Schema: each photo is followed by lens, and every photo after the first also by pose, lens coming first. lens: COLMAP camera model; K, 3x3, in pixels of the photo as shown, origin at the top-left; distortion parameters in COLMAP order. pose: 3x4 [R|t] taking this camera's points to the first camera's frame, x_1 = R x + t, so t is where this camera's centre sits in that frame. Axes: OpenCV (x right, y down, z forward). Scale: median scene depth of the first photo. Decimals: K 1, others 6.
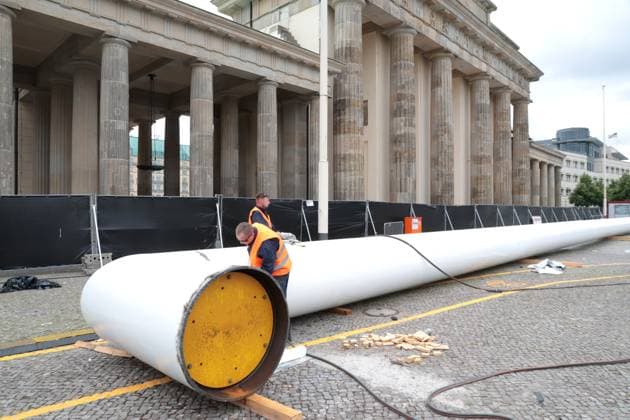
lens RADIAL K [[433.6, 0, 315.0], [0, 433.6, 210.0], [0, 0, 1]] dist [-0.048472, 0.005519]
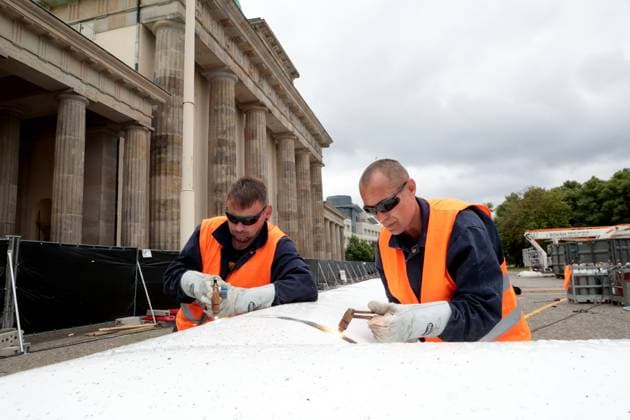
lens RADIAL K [[429.2, 0, 315.0], [0, 429.2, 210.0], [0, 0, 1]] dist [-0.071091, 0.038153]
pose [[0.872368, 0.032729, 0.487752, -0.066715], [0.039659, 0.989729, -0.137344, 0.012171], [-0.487238, 0.139158, 0.862110, 0.136962]]
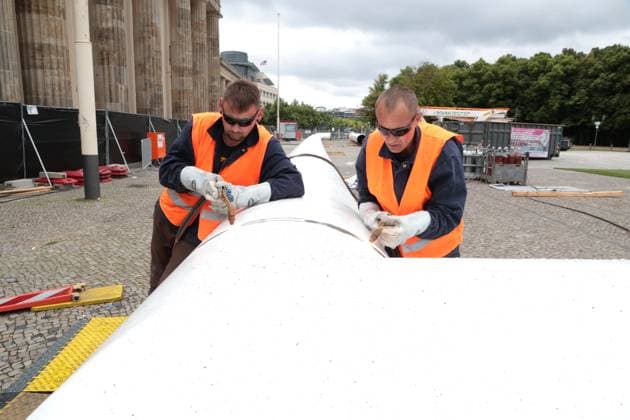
lens RADIAL K [[429.2, 0, 315.0], [0, 429.2, 210.0], [0, 0, 1]] dist [-0.071091, 0.038153]
pose [[0.726502, -0.114270, 0.677596, -0.084427], [-0.016908, 0.982805, 0.183870, 0.005541], [-0.686956, -0.145039, 0.712078, 0.137773]]
